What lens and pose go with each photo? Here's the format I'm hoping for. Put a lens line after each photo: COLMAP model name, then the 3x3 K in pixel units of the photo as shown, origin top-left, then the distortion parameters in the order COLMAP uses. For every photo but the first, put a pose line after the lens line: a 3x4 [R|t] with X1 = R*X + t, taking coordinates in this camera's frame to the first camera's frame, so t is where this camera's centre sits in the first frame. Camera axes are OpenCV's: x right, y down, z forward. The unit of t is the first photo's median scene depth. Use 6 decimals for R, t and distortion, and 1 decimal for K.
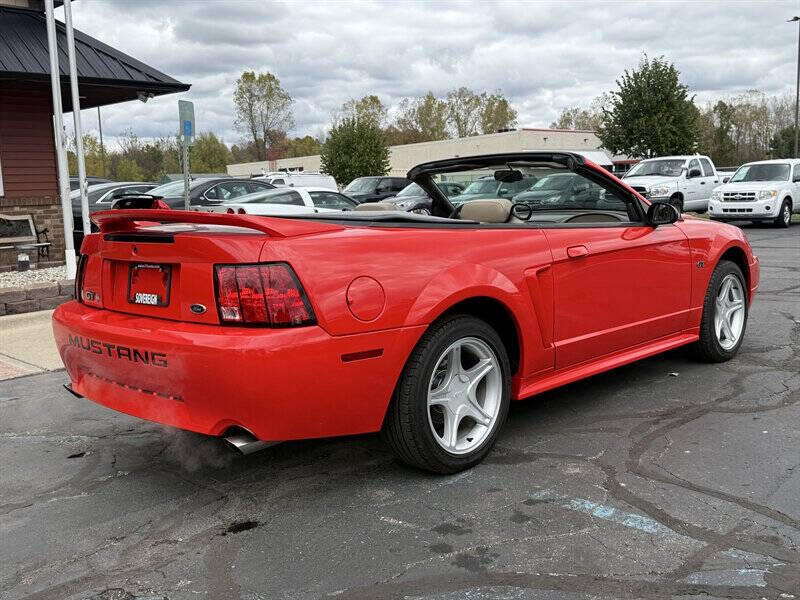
lens RADIAL K [[802.9, 0, 403.3], [0, 802.9, 296.0], [0, 0, 1]] dist [0.166481, -0.331313]
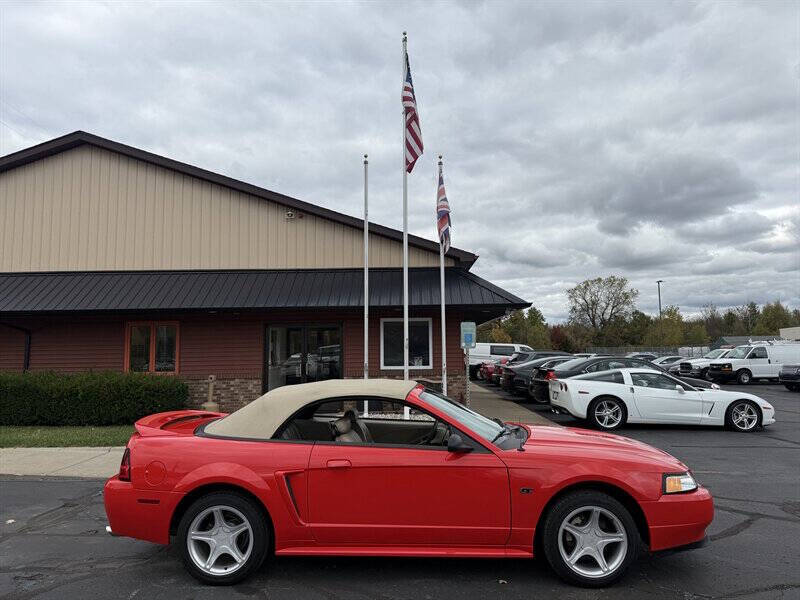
lens RADIAL K [[568.4, 0, 407.5], [0, 568.4, 305.6], [0, 0, 1]] dist [0.041077, -0.044255]
pose [[0.663574, -0.032487, -0.747405, 0.797743], [-0.111488, 0.983606, -0.141737, -0.151048], [0.739757, 0.177380, 0.649074, 0.254479]]
